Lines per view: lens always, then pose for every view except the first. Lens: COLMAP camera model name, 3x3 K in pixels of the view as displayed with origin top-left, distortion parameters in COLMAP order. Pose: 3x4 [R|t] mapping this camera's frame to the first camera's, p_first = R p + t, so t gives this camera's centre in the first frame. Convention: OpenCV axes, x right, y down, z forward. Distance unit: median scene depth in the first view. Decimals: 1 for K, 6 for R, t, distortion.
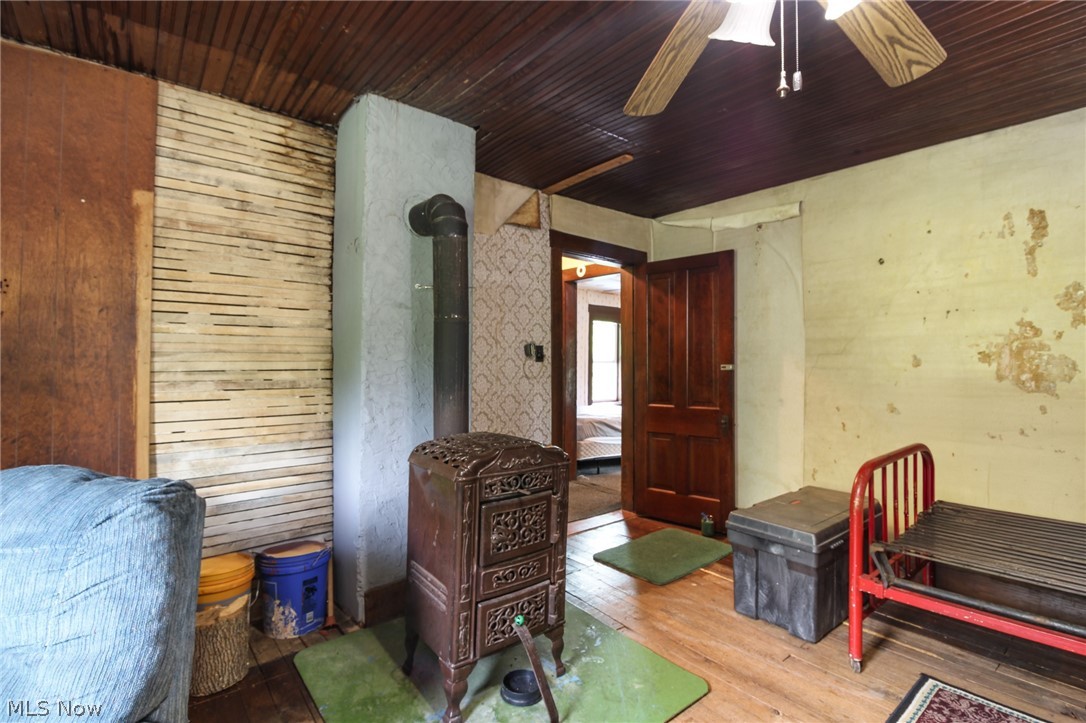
lens RADIAL K [[511.1, 0, 559.9], [0, 511.1, 351.1], [0, 0, 1]] dist [-0.017549, -0.003439]
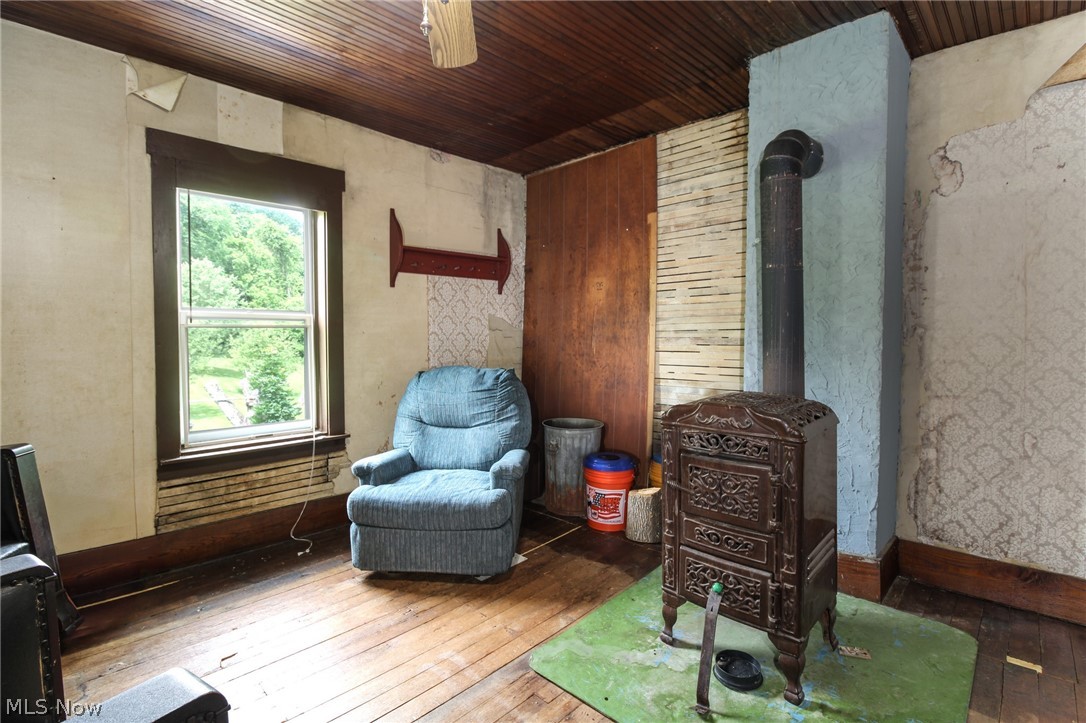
lens RADIAL K [[511.1, 0, 557.9], [0, 511.1, 354.8], [0, 0, 1]] dist [-0.017549, -0.003439]
pose [[0.108959, 0.031311, -0.993553, 0.674725], [0.027907, 0.999013, 0.034544, 0.049440], [0.993654, -0.031491, 0.107977, 0.519194]]
